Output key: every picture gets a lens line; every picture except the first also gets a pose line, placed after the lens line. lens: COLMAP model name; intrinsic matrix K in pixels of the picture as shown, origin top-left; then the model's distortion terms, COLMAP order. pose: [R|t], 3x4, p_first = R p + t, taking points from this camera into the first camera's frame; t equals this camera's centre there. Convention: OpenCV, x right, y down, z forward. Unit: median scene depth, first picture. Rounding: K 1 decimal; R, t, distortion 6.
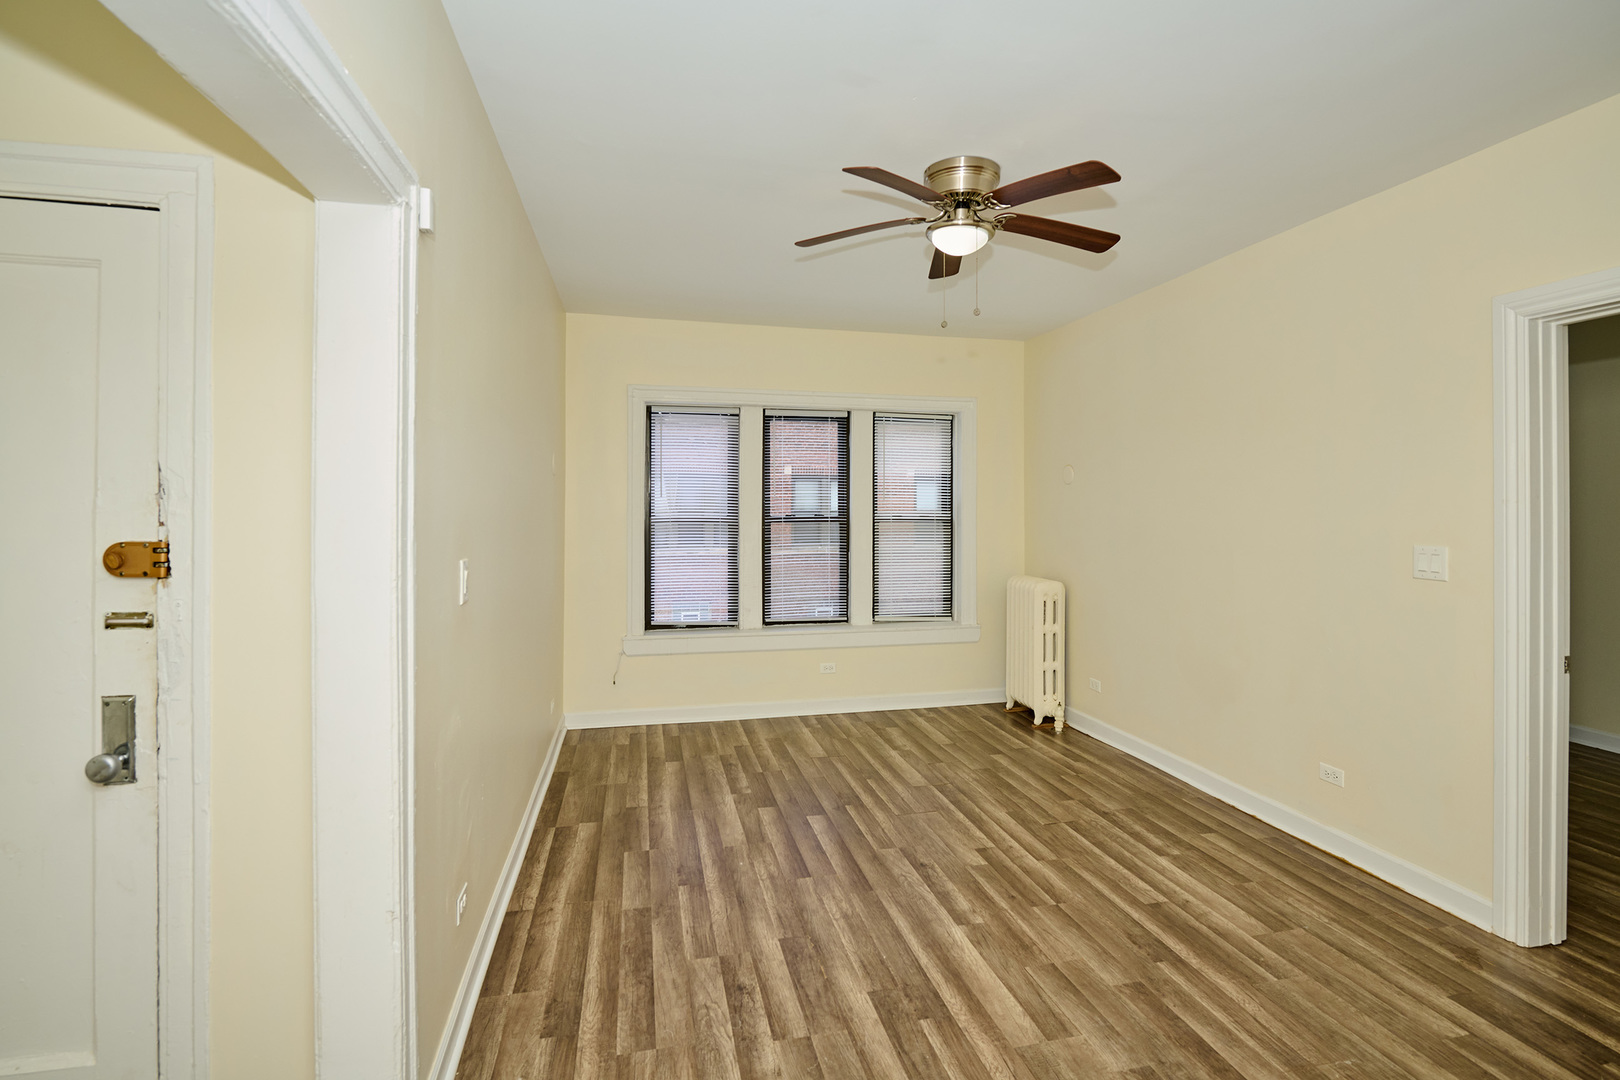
lens RADIAL K [[759.1, 0, 814.5], [0, 759.1, 506.3], [0, 0, 1]] dist [-0.007375, -0.002494]
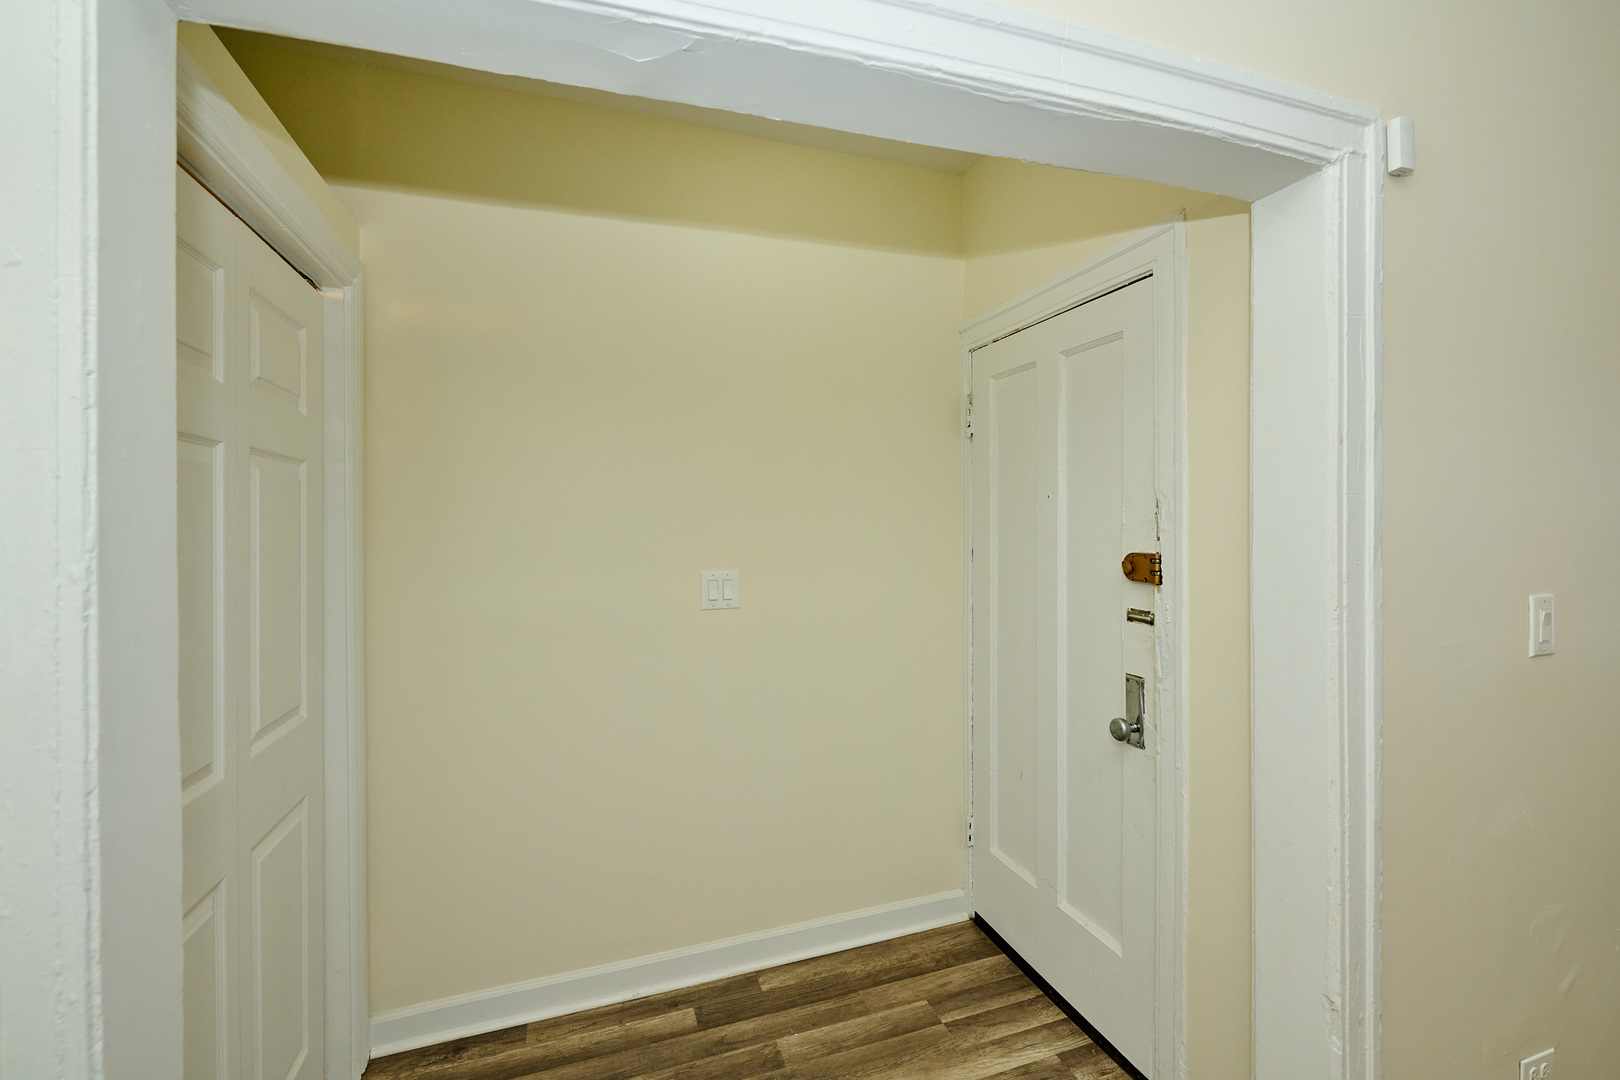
lens RADIAL K [[674.7, 0, 814.7], [0, 674.7, 529.2], [0, 0, 1]] dist [-0.002857, -0.000315]
pose [[0.106594, 0.003850, -0.994295, 0.073147], [0.010605, 0.999931, 0.005009, -0.001471], [0.994246, -0.011079, 0.106546, 0.197530]]
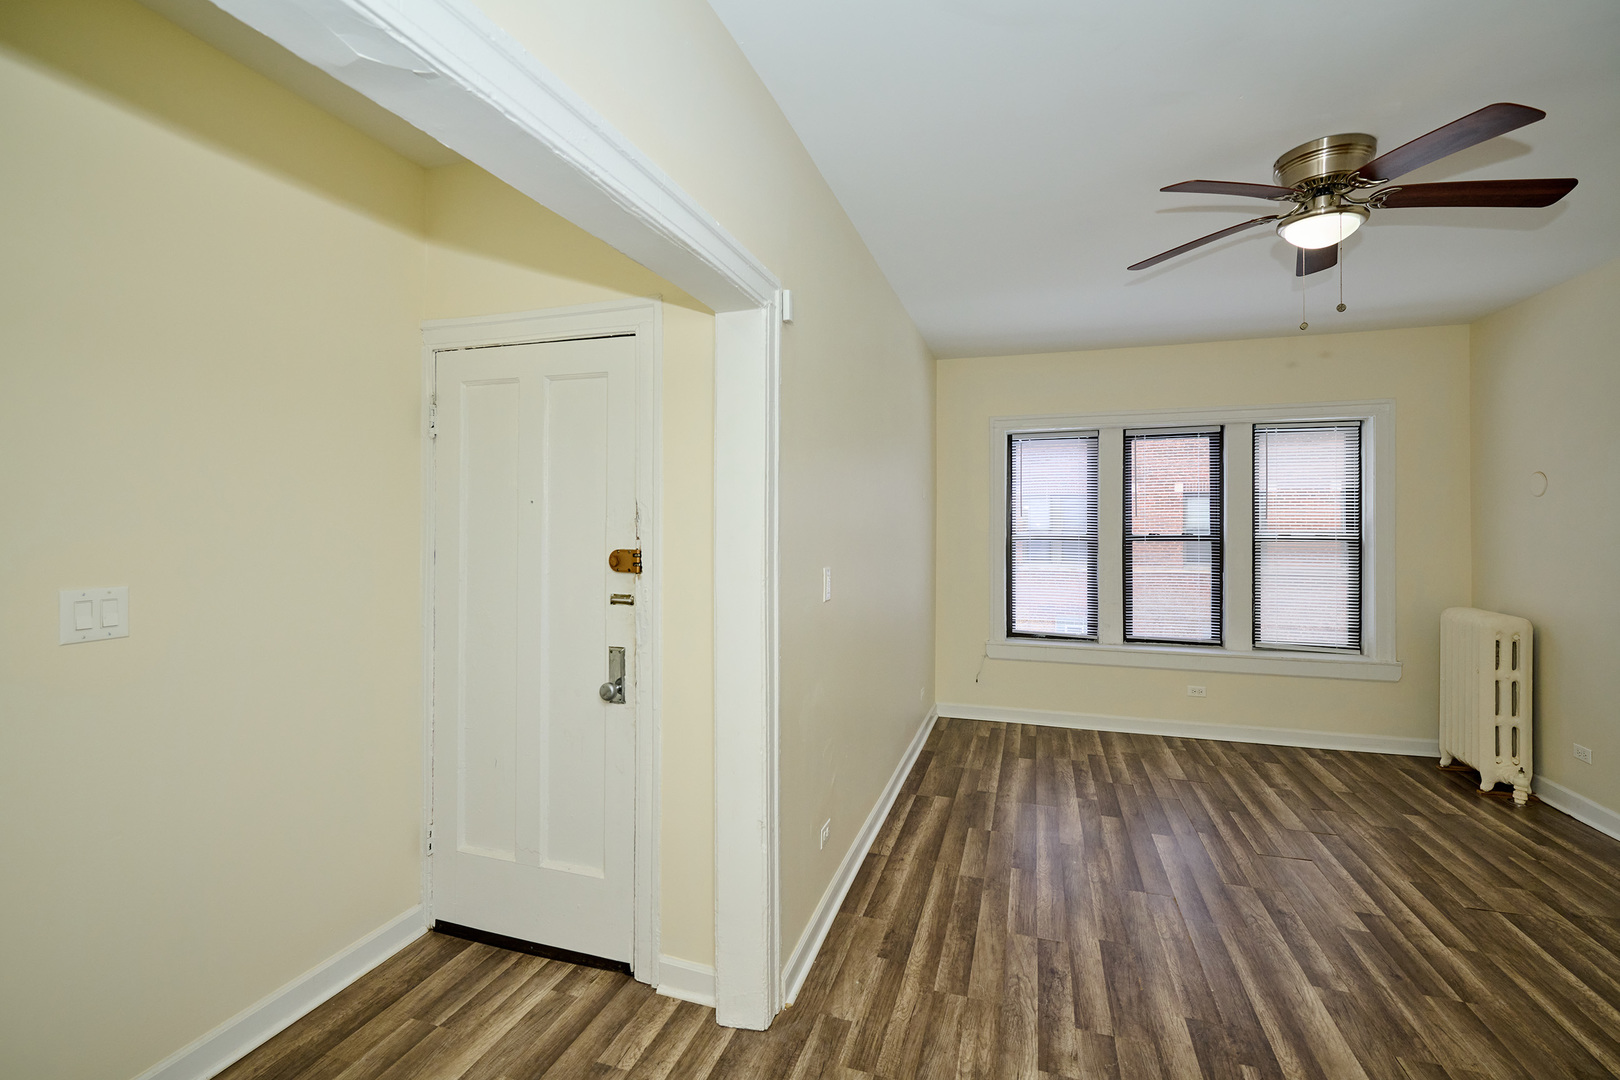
lens RADIAL K [[687.6, 0, 813.9], [0, 687.6, 524.8], [0, 0, 1]] dist [-0.001959, -0.000661]
pose [[0.858899, -0.002331, -0.512140, 0.093246], [0.002472, 0.999997, -0.000405, -0.001543], [0.512140, -0.000918, 0.858902, -0.014026]]
